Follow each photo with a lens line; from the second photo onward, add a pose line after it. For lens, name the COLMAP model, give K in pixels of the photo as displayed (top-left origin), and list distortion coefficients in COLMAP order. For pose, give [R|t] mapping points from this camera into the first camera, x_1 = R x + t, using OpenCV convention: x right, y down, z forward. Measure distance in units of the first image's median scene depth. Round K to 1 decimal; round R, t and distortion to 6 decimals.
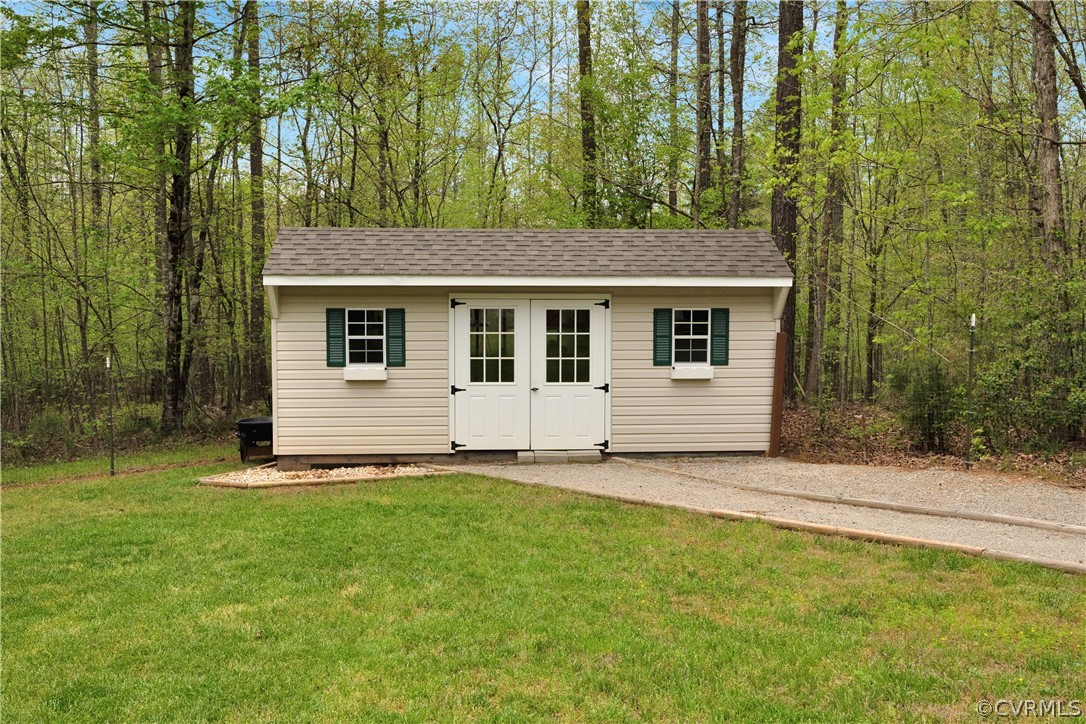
lens RADIAL K [[1130.8, 0, 544.1], [0, 1130.8, 360.4], [0, 0, 1]] dist [-0.011694, 0.000000]
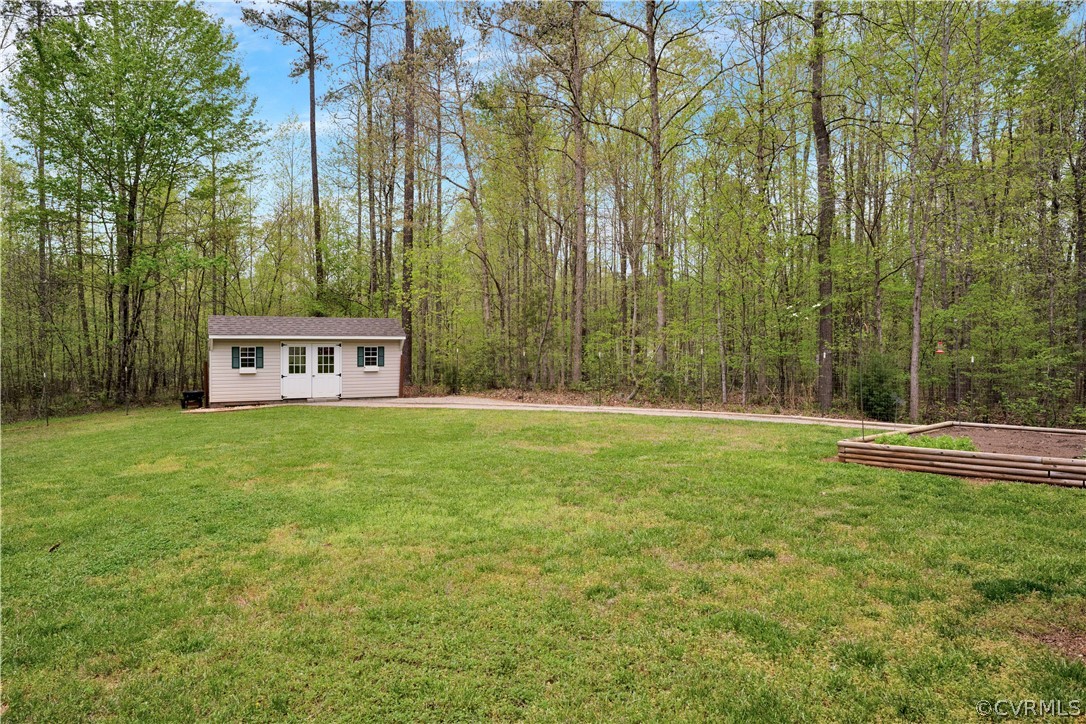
lens RADIAL K [[691.7, 0, 542.8], [0, 691.7, 357.0], [0, 0, 1]] dist [0.000933, 0.000224]
pose [[0.928508, -0.007438, 0.371237, -0.116130], [0.017550, 0.999561, -0.023869, 0.029731], [-0.370897, 0.028677, 0.928231, -0.788138]]
